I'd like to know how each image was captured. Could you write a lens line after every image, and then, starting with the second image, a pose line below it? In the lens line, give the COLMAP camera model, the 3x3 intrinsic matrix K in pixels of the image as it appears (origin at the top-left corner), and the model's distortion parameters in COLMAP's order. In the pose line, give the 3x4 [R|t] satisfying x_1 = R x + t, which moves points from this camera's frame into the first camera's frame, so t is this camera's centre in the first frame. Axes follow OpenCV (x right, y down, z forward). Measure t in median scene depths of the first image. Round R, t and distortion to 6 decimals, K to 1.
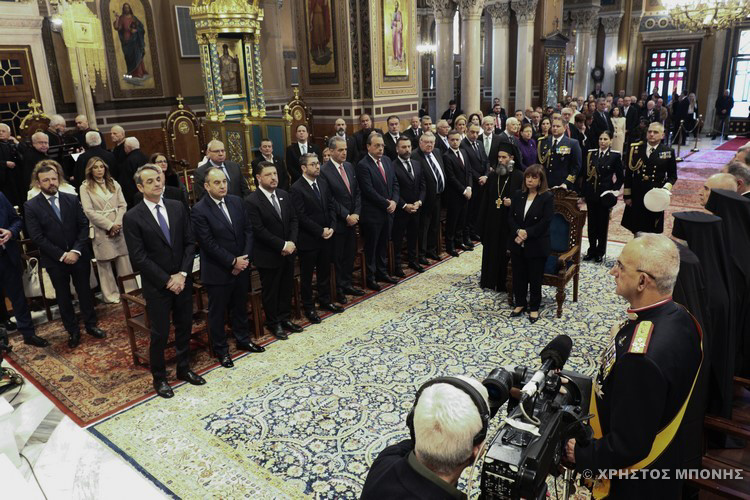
lens RADIAL K [[553.2, 0, 375.0], [0, 553.2, 250.0], [0, 0, 1]] dist [-0.030880, 0.004181]
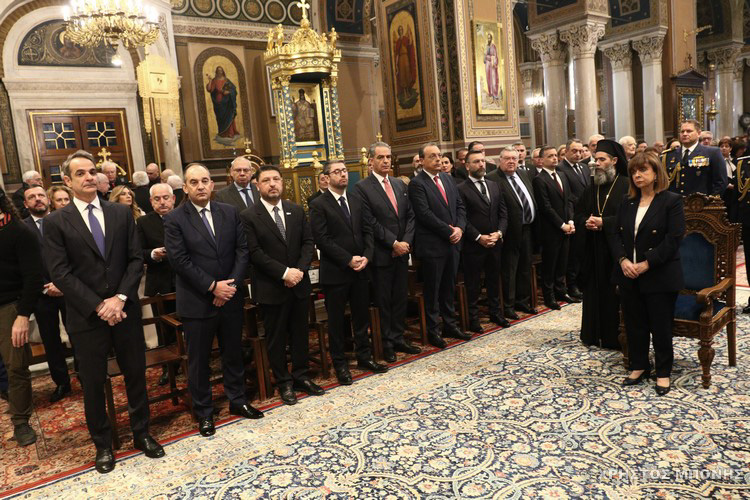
lens RADIAL K [[553.2, 0, 375.0], [0, 553.2, 250.0], [0, 0, 1]] dist [-0.030880, 0.004181]
pose [[0.973561, -0.018487, -0.227677, 0.088809], [-0.015546, 0.989047, -0.146783, 0.052555], [0.227897, 0.146442, 0.962610, 0.229336]]
